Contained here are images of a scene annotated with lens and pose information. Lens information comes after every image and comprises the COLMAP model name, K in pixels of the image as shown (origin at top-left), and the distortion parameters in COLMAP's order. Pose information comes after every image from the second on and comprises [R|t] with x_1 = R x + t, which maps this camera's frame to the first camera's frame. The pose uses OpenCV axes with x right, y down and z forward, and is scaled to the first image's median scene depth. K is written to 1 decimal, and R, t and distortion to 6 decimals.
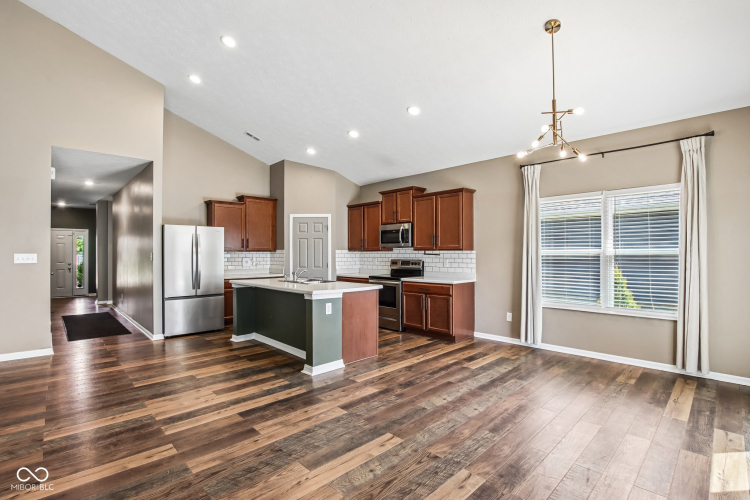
lens RADIAL K [[347.7, 0, 359.1], [0, 347.7, 252.7], [0, 0, 1]] dist [-0.023831, 0.000685]
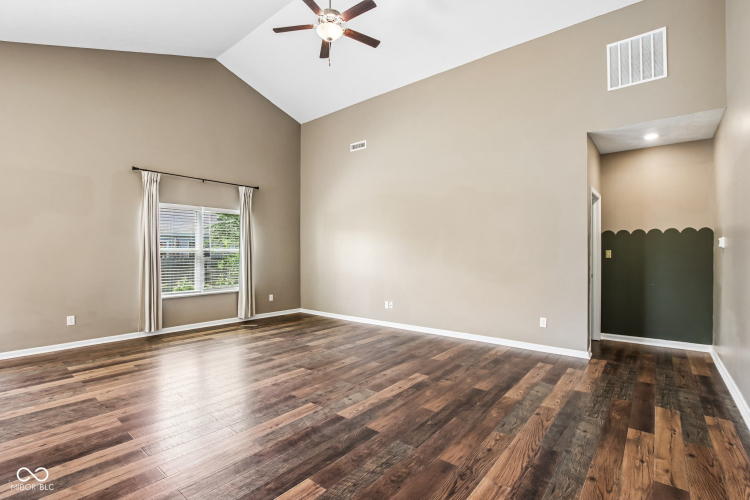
lens RADIAL K [[354.5, 0, 379.4], [0, 354.5, 257.7], [0, 0, 1]] dist [-0.055890, 0.011083]
pose [[-0.987147, 0.006037, -0.159702, -0.536461], [0.004385, 0.999933, 0.010695, 0.009224], [0.159756, 0.009858, -0.987107, 1.258450]]
